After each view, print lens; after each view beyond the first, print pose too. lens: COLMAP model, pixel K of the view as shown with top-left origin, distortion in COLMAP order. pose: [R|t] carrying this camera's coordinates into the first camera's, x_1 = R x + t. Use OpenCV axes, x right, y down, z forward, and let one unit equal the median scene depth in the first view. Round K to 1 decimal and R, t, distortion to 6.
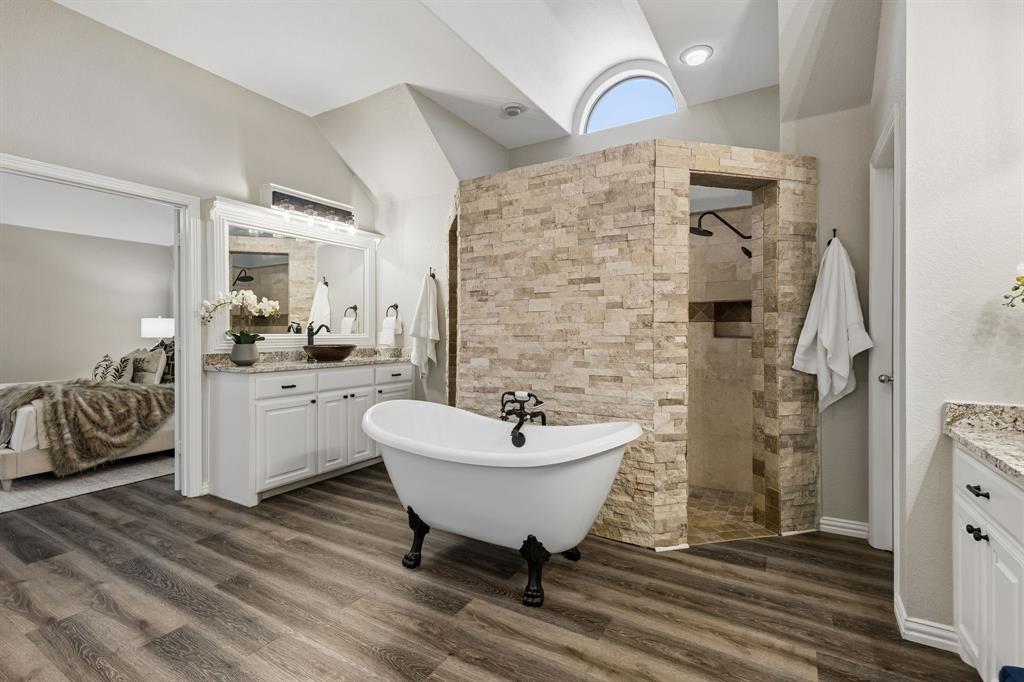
lens RADIAL K [[465.9, 0, 527.2], [0, 465.9, 334.7], [0, 0, 1]] dist [0.007838, -0.000503]
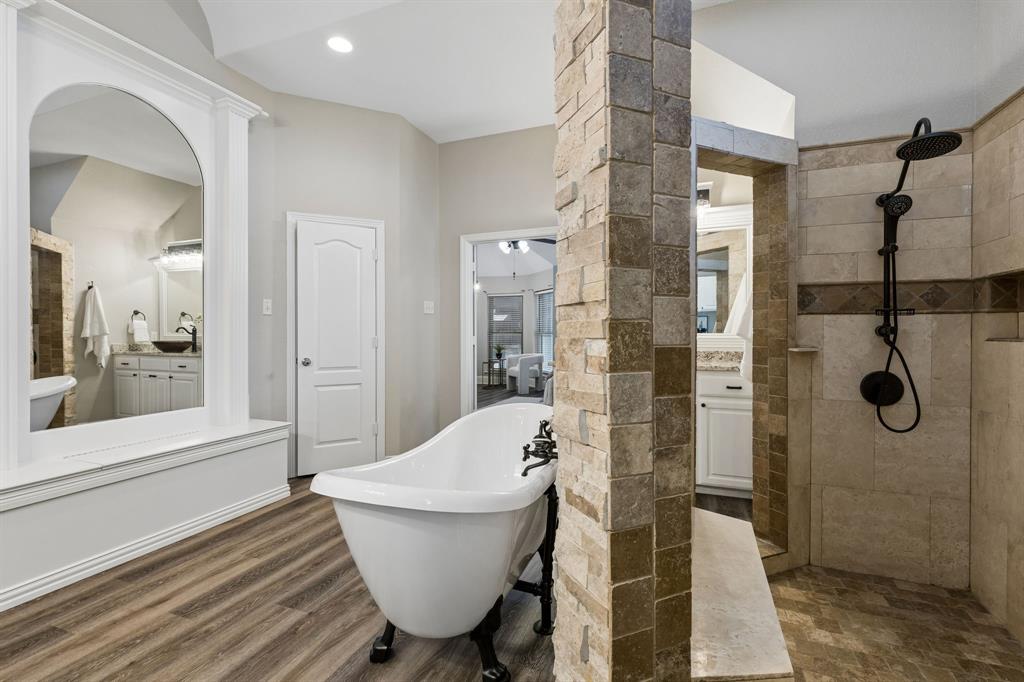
lens RADIAL K [[465.9, 0, 519.2], [0, 465.9, 334.1], [0, 0, 1]] dist [0.007838, -0.000503]
pose [[0.173913, 0.010054, -0.984710, 0.666812], [-0.001933, 0.999949, 0.009869, -0.009819], [0.984759, 0.000187, 0.173924, 0.827253]]
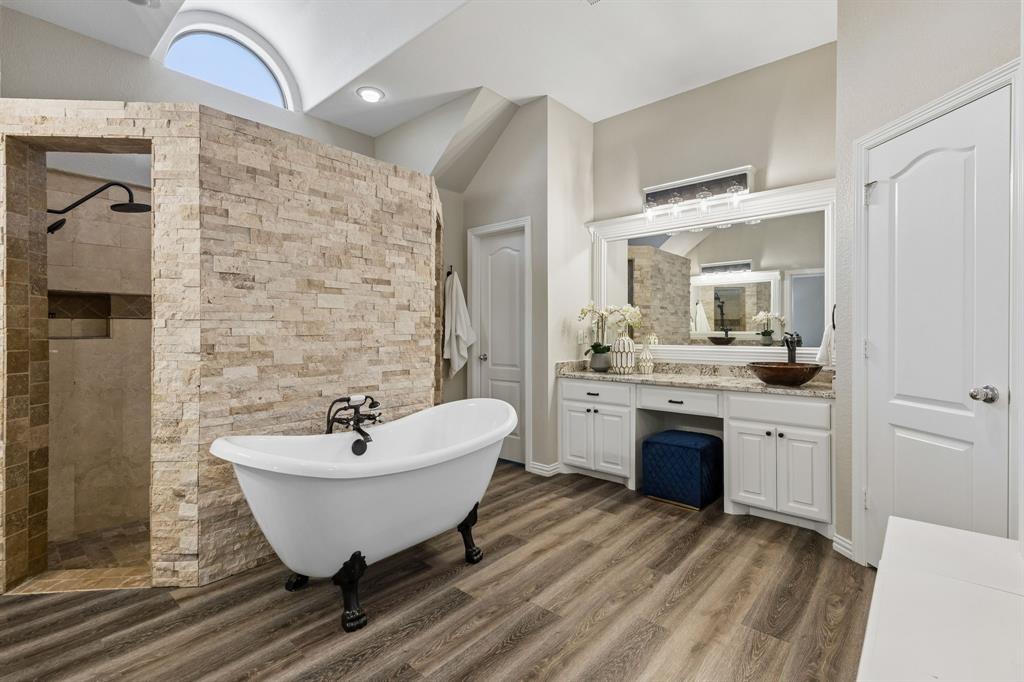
lens RADIAL K [[465.9, 0, 509.9], [0, 465.9, 334.6], [0, 0, 1]] dist [0.007838, -0.000503]
pose [[0.182408, -0.007321, 0.983196, -0.849386], [0.005062, 0.999966, 0.006506, -0.002904], [-0.983210, 0.003790, 0.182439, 0.522302]]
